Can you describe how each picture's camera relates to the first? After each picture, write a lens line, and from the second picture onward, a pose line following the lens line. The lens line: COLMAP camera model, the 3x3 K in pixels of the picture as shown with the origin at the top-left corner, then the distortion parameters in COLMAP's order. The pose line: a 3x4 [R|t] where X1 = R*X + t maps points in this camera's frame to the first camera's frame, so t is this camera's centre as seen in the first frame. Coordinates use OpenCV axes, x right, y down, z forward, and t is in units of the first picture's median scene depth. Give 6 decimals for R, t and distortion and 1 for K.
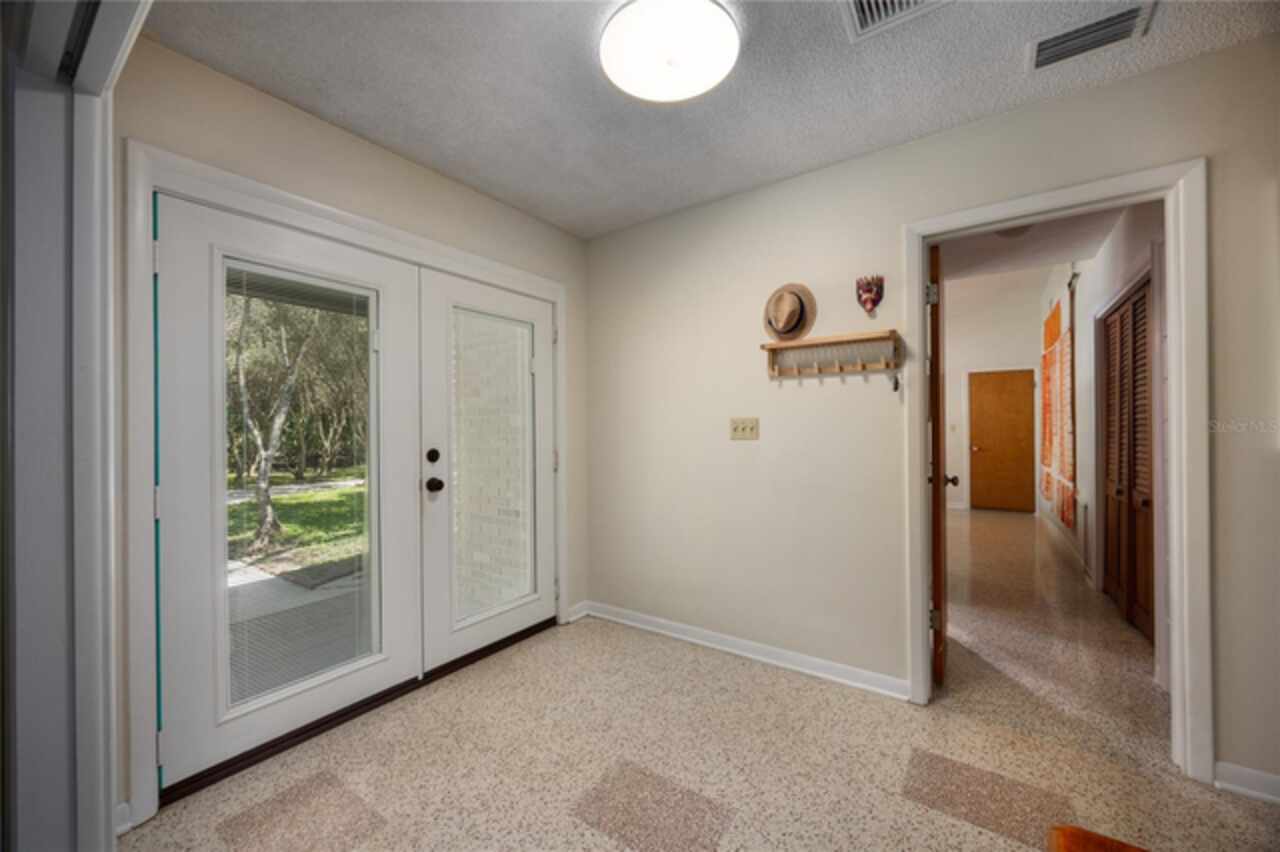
lens RADIAL K [[499.0, 0, 641.6], [0, 499.0, 425.9], [0, 0, 1]] dist [-0.000488, 0.000010]
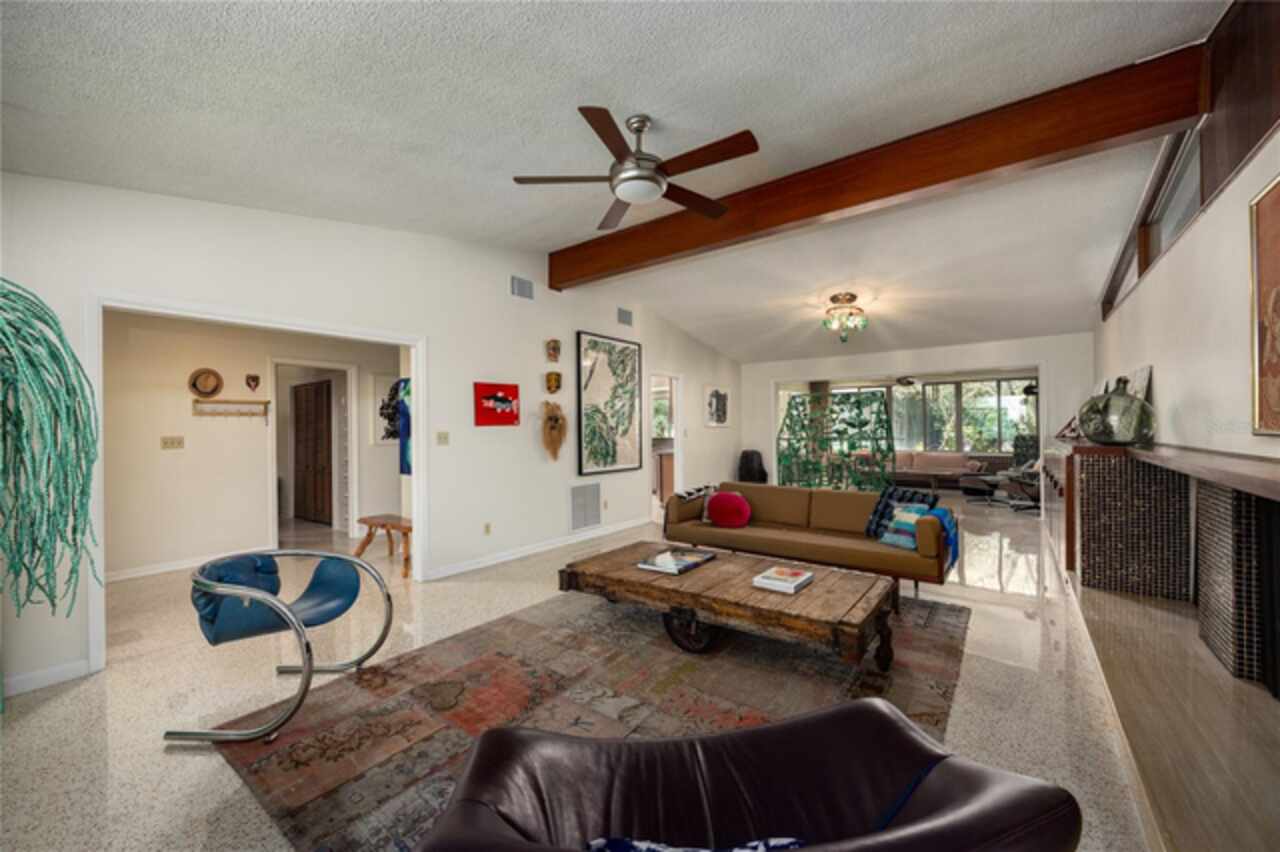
lens RADIAL K [[499.0, 0, 640.1], [0, 499.0, 427.3], [0, 0, 1]] dist [-0.000488, 0.000010]
pose [[0.023990, 0.001476, 0.999711, -1.533938], [0.009207, 0.999956, -0.001697, -0.031432], [-0.999670, 0.009245, 0.023975, -0.710431]]
